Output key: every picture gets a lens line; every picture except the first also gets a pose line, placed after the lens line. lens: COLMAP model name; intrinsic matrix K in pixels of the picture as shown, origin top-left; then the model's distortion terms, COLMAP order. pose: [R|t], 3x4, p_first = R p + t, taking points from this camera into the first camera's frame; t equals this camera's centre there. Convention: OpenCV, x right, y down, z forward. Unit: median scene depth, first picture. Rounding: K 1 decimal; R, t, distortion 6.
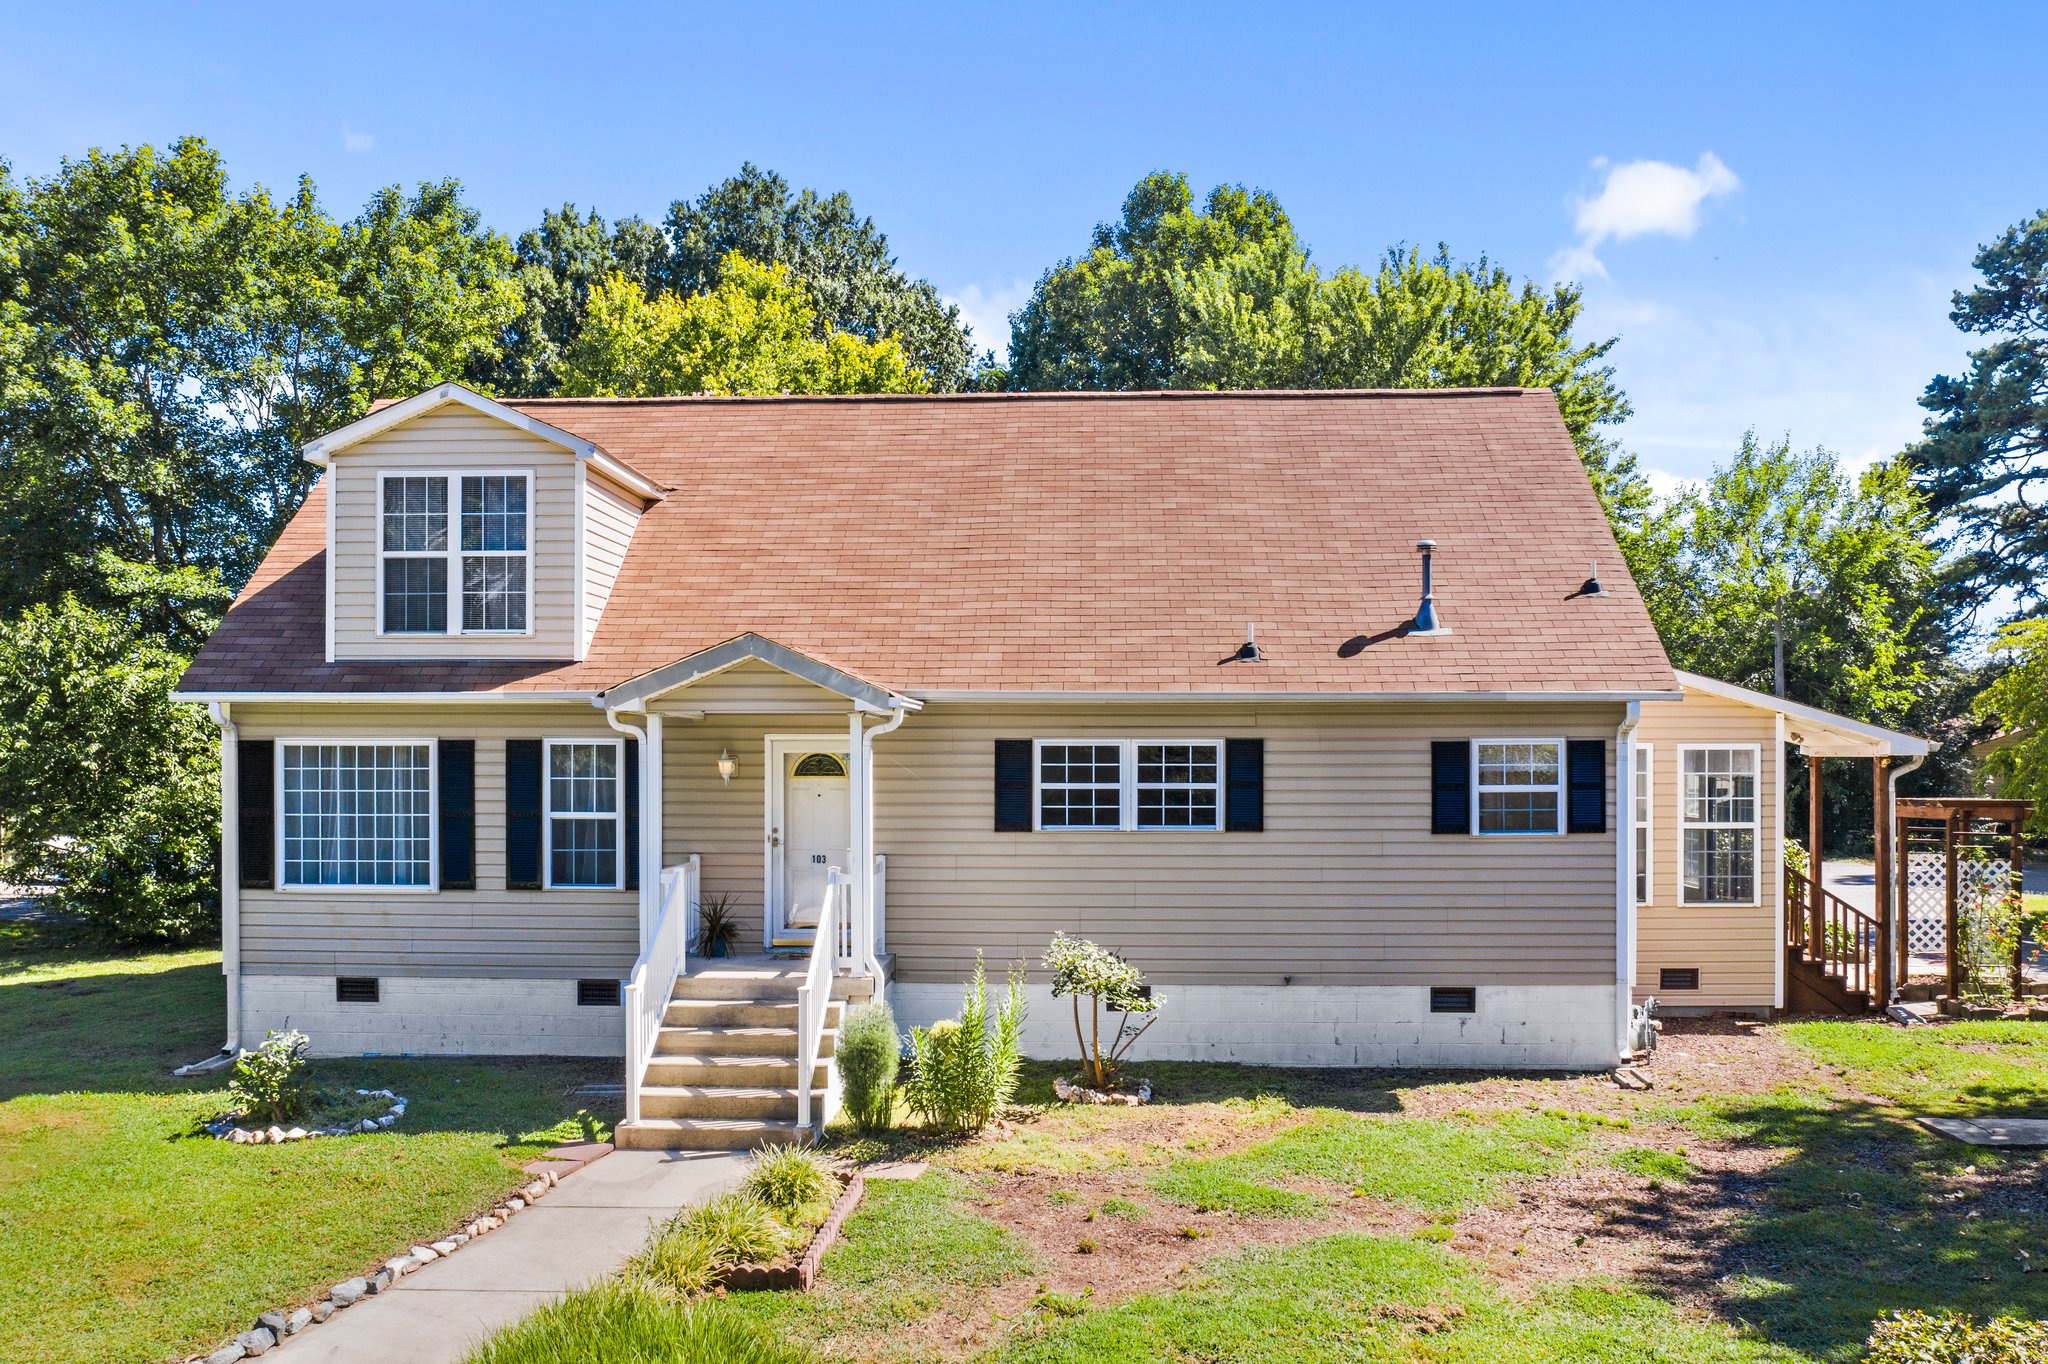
lens RADIAL K [[1634.9, 0, 1029.3], [0, 1634.9, 764.5], [0, 0, 1]] dist [-0.018833, -0.004019]
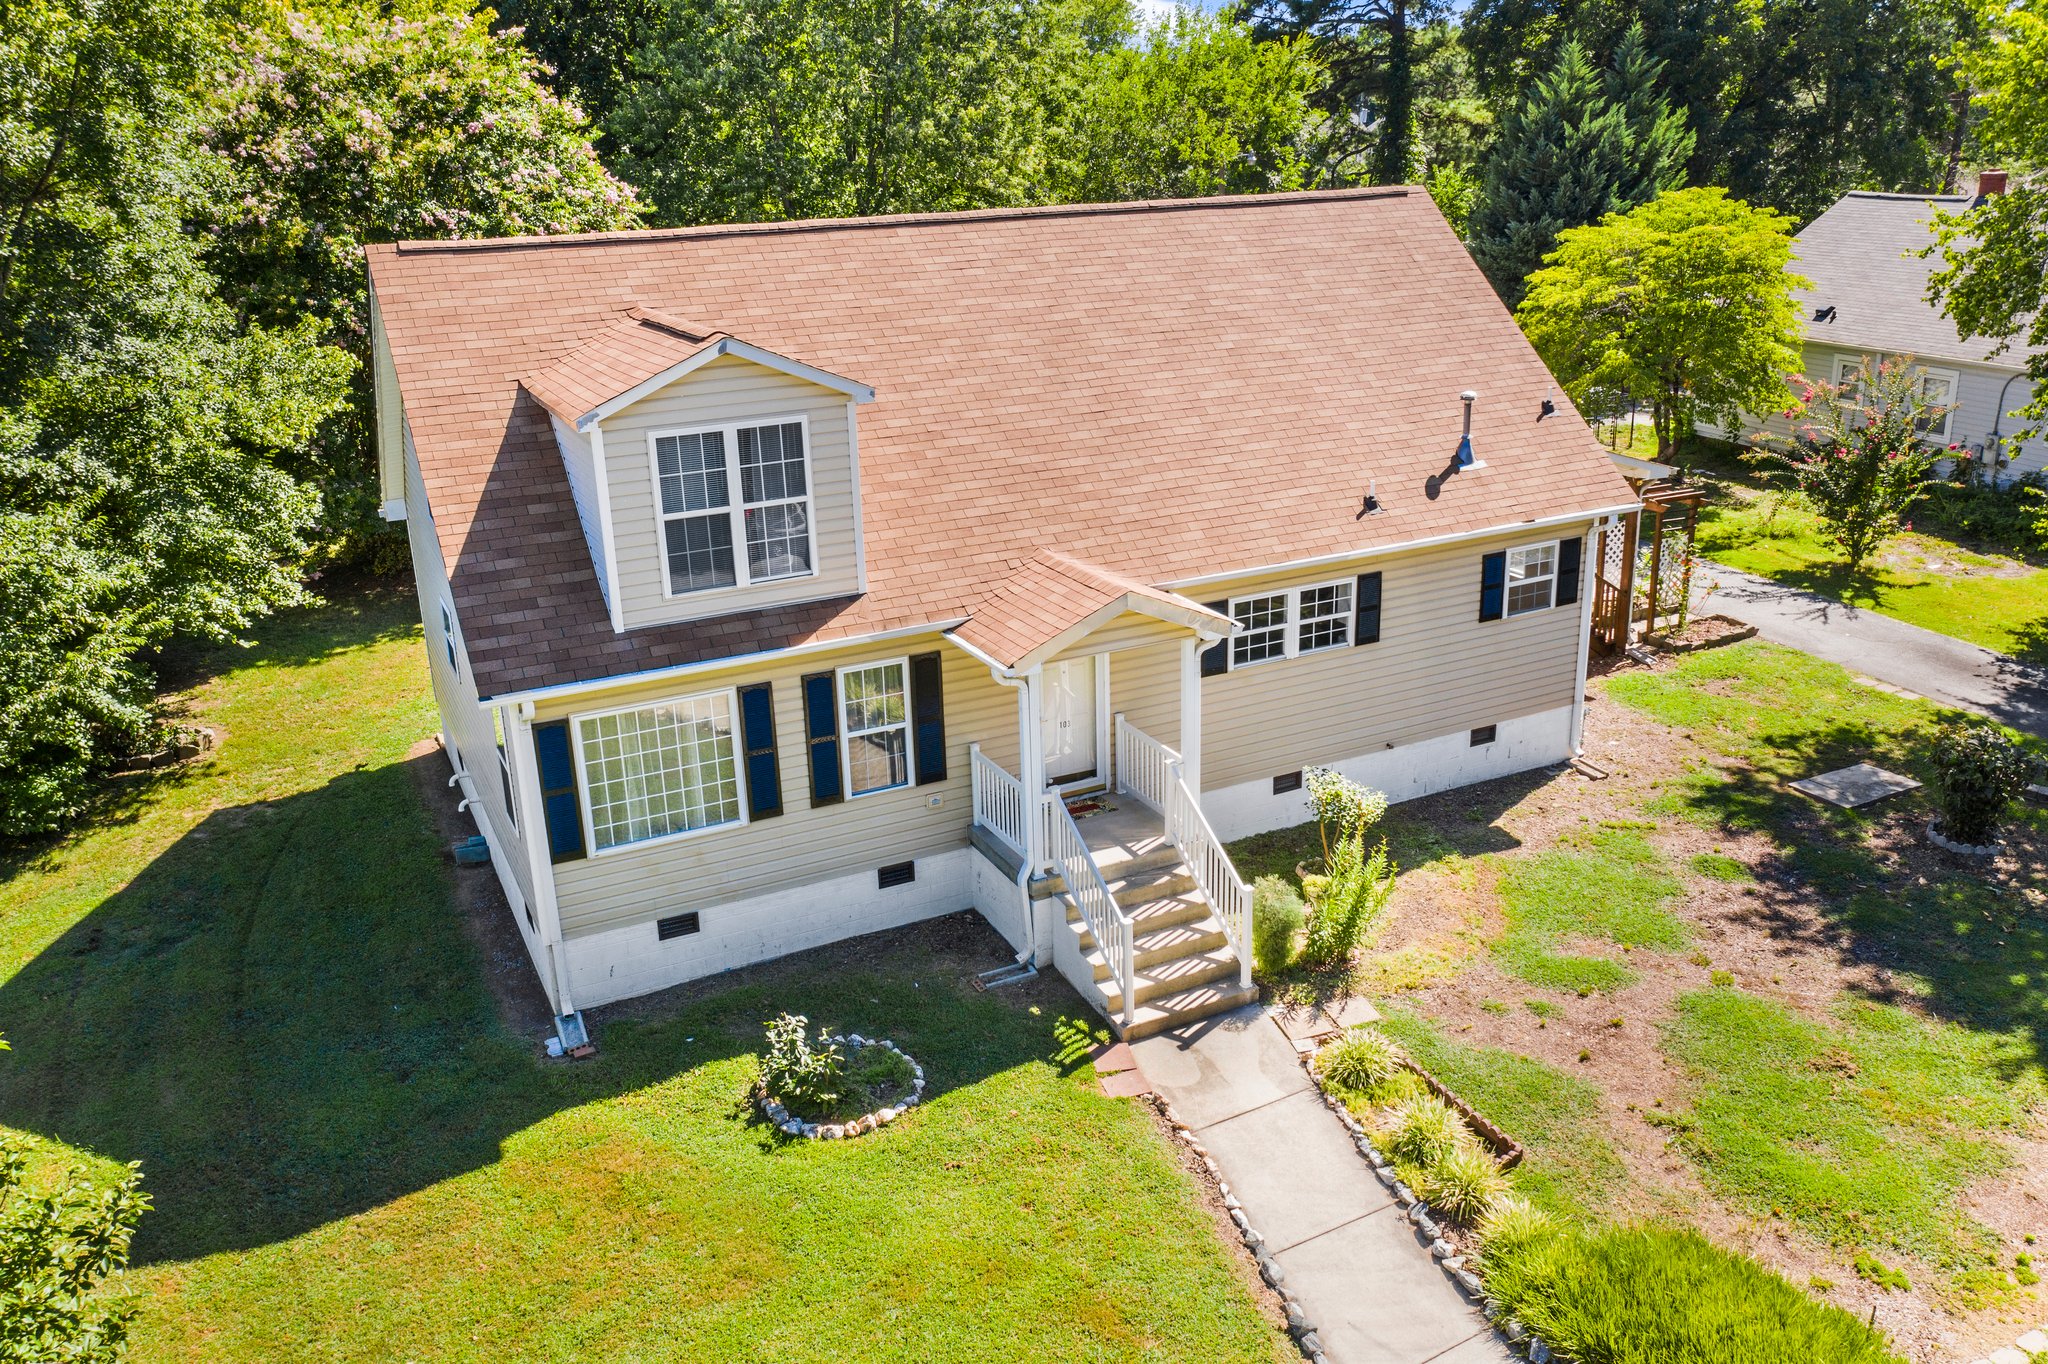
lens RADIAL K [[1587.6, 0, 1024.0], [0, 1587.6, 682.0], [0, 0, 1]] dist [-0.024591, -0.003201]
pose [[0.874978, -0.183870, 0.447890, -0.659015], [0.034483, 0.946399, 0.321154, -0.336013], [-0.482933, -0.265558, 0.834418, 0.087993]]
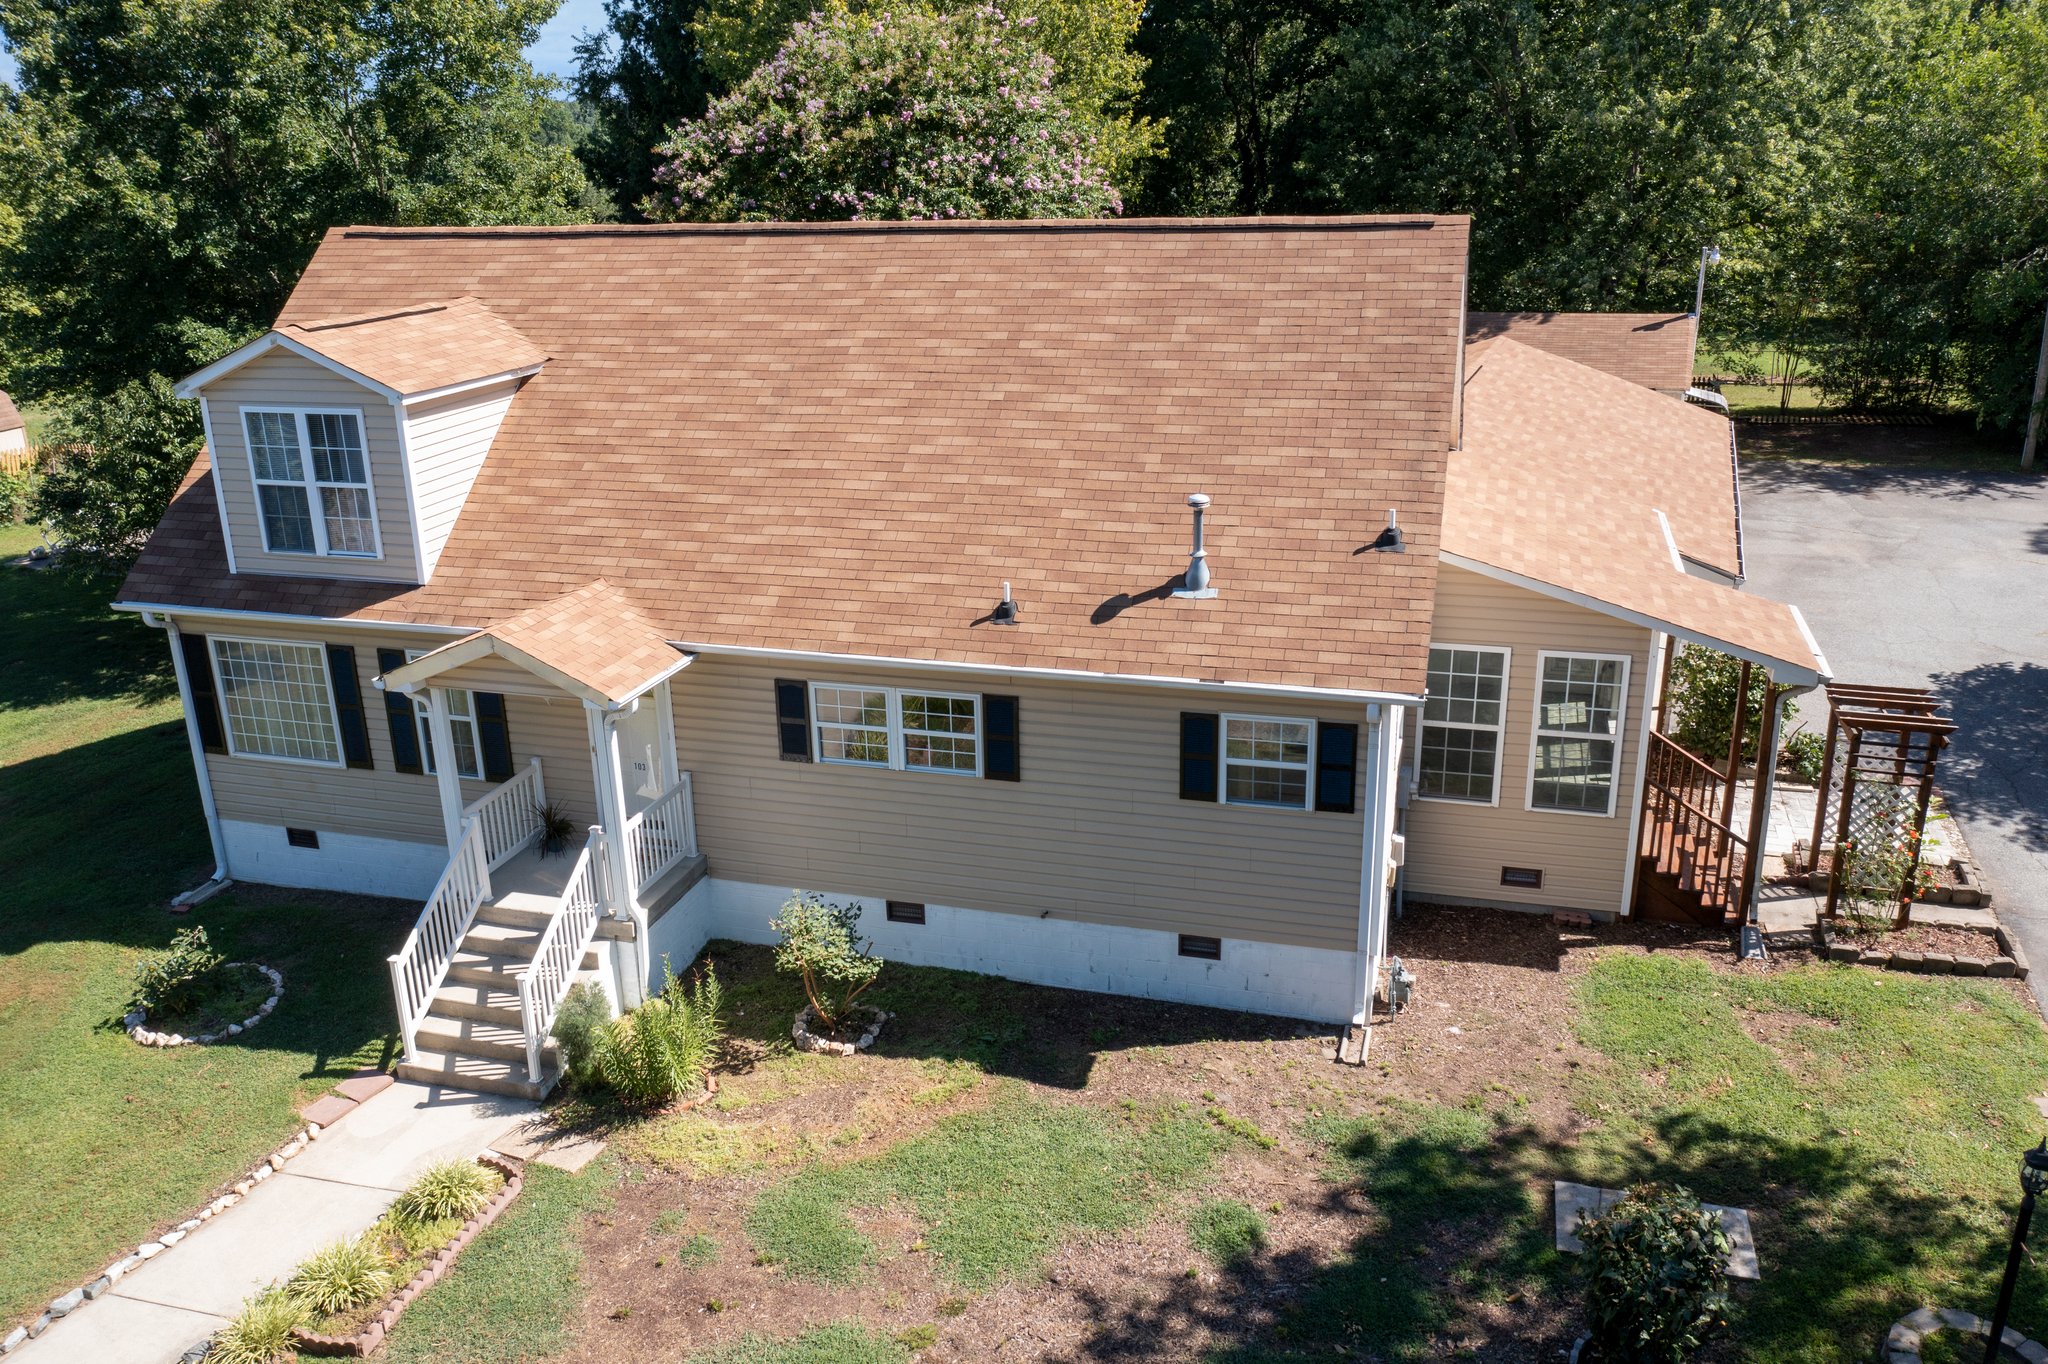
lens RADIAL K [[1587.6, 0, 1024.0], [0, 1587.6, 682.0], [0, 0, 1]] dist [-0.024591, -0.003201]
pose [[0.970429, 0.057562, -0.234422, 0.374740], [0.020599, 0.947861, 0.318018, -0.335296], [0.240505, -0.313443, 0.918646, 0.099844]]
